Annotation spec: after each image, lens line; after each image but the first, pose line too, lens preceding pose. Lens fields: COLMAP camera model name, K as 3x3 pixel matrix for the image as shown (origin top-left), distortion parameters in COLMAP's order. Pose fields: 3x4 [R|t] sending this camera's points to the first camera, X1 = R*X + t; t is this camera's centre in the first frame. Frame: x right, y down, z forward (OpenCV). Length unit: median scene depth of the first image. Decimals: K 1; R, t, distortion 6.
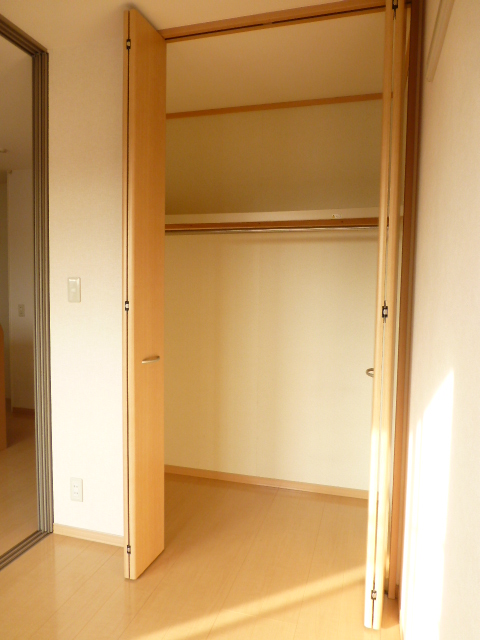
lens RADIAL K [[458.2, 0, 241.4], [0, 458.2, 319.1], [0, 0, 1]] dist [-0.048874, 0.024951]
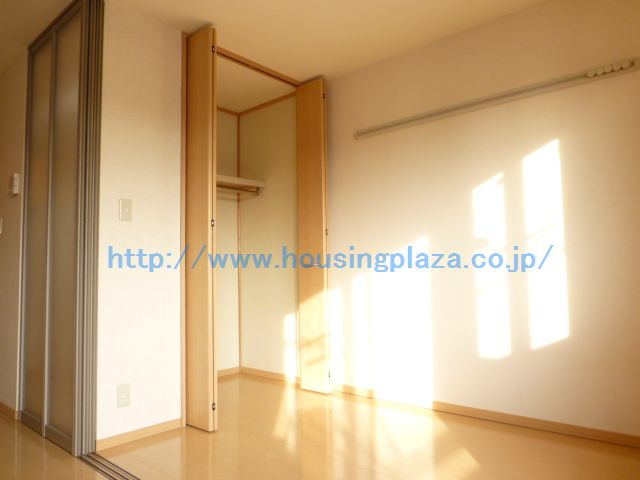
lens RADIAL K [[458.2, 0, 321.4], [0, 458.2, 239.1], [0, 0, 1]] dist [-0.048874, 0.024951]
pose [[0.431946, 0.046620, 0.900694, -1.126421], [0.081181, 0.992600, -0.090309, 0.143771], [-0.898239, 0.112128, 0.424964, 0.081566]]
